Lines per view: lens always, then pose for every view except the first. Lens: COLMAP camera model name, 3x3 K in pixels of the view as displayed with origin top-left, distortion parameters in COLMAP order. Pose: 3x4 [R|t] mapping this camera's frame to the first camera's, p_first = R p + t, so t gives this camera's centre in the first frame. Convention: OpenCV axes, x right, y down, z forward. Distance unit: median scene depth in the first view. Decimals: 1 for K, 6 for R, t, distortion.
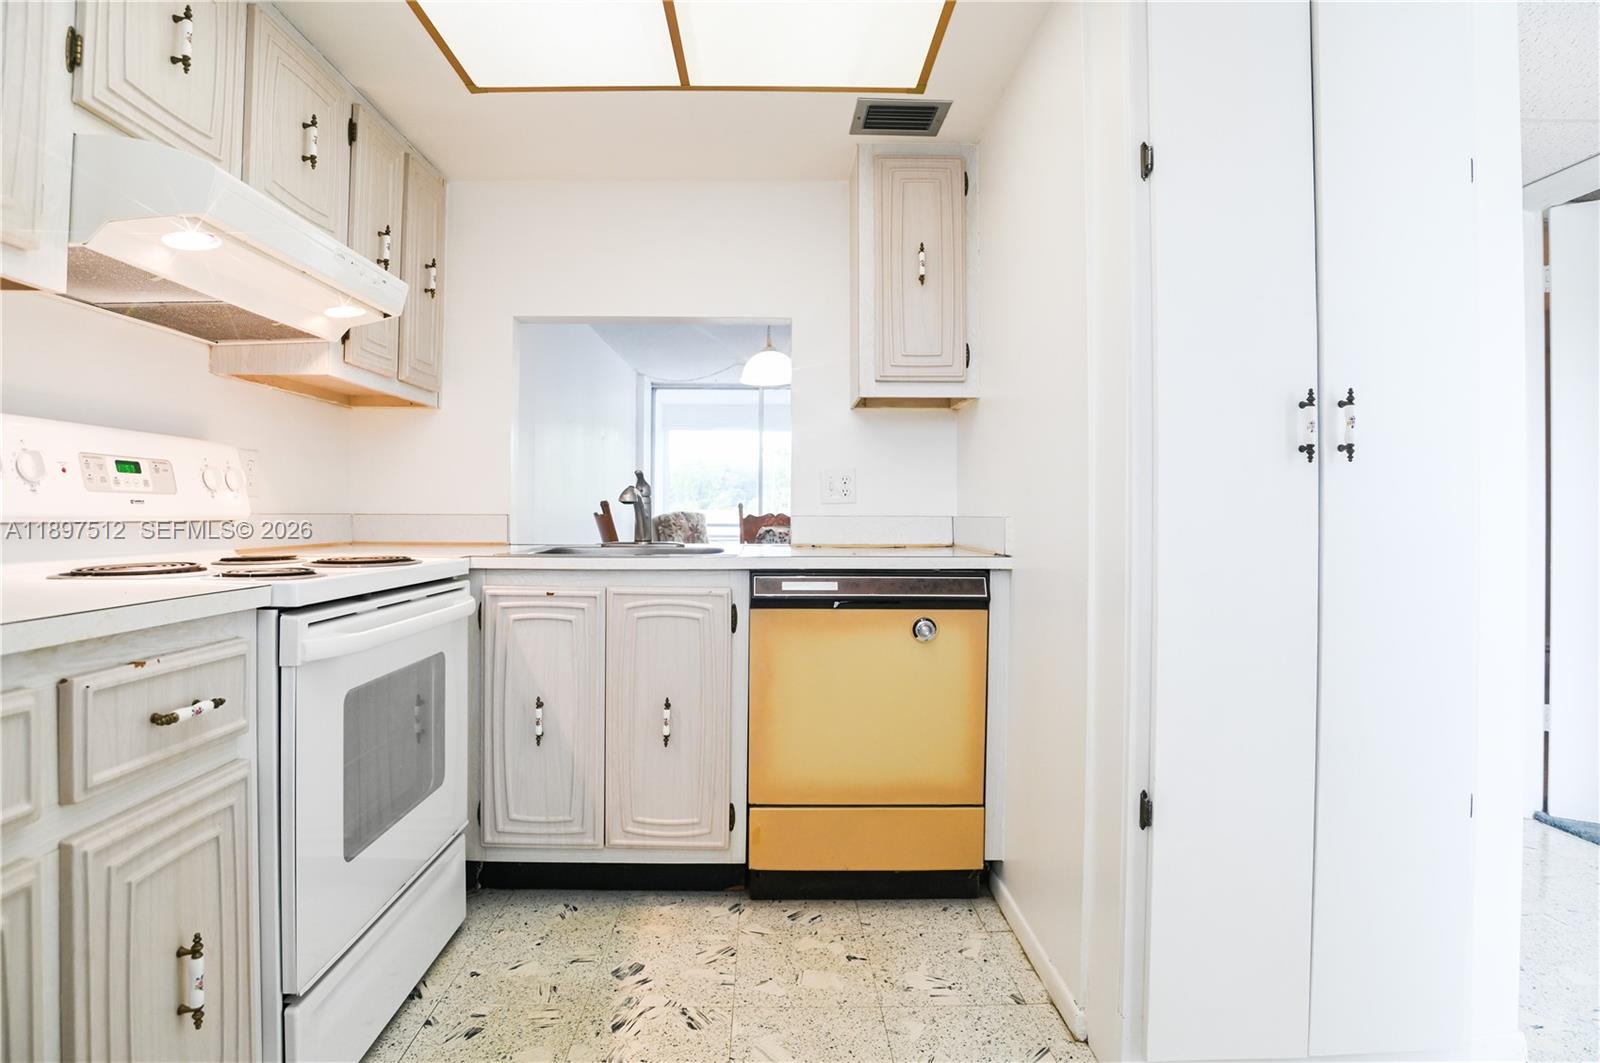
lens RADIAL K [[843.1, 0, 771.4], [0, 843.1, 508.0], [0, 0, 1]] dist [-0.066892, 0.021086]
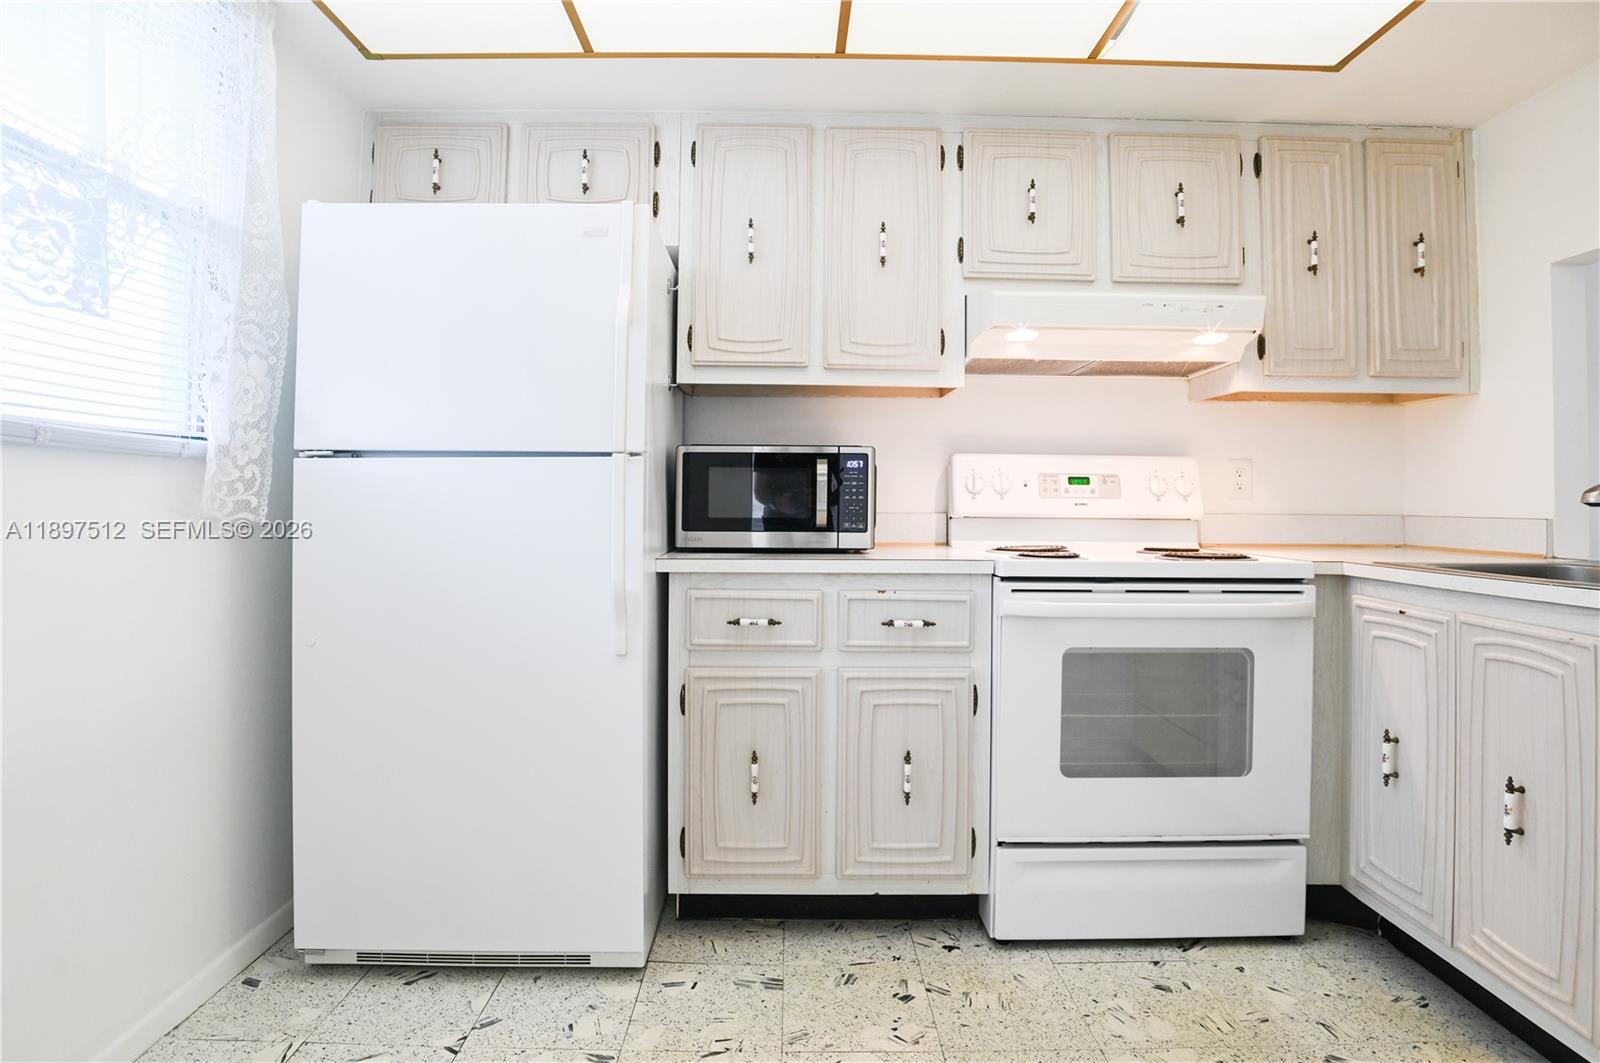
lens RADIAL K [[841.1, 0, 771.7], [0, 841.1, 478.8], [0, 0, 1]] dist [-0.060753, 0.018377]
pose [[-0.023954, -0.029077, -0.999290, 0.599701], [-0.002562, 0.999575, -0.029024, -0.007263], [0.999710, 0.001865, -0.024019, 0.393256]]
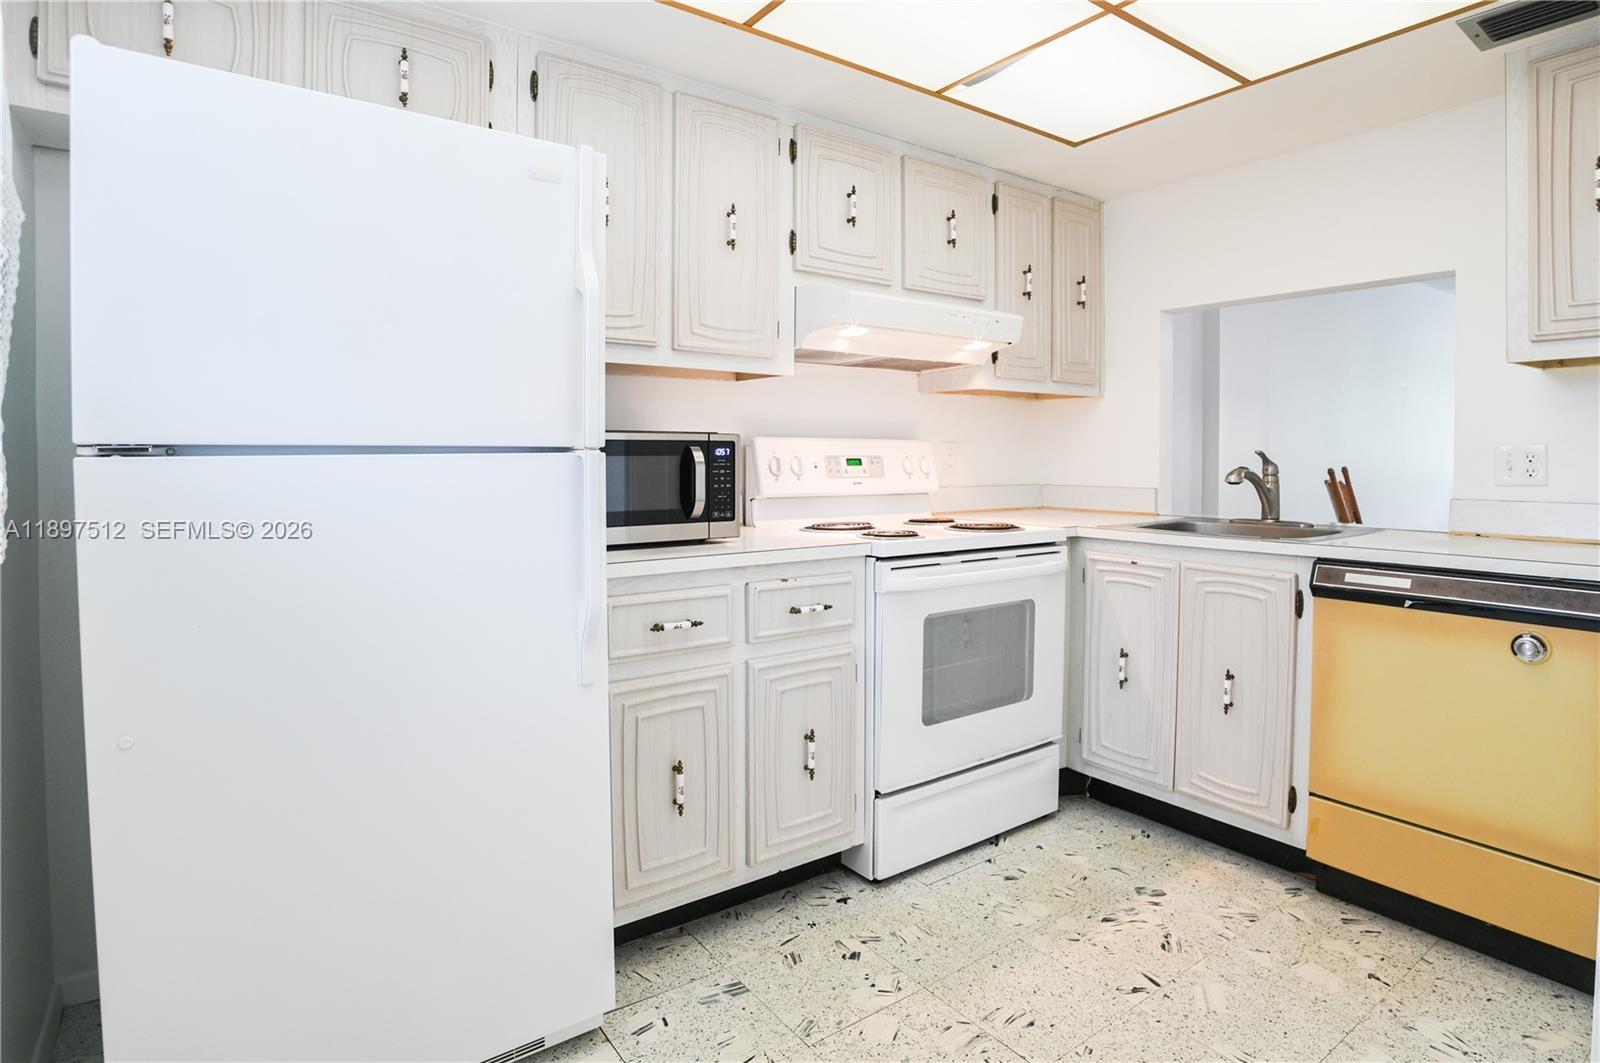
lens RADIAL K [[841.1, 0, 771.7], [0, 841.1, 478.8], [0, 0, 1]] dist [-0.060753, 0.018377]
pose [[0.555675, 0.016933, -0.831227, 0.432693], [0.008816, 0.999616, 0.026257, -0.051443], [0.831353, -0.021919, 0.555312, -0.066351]]
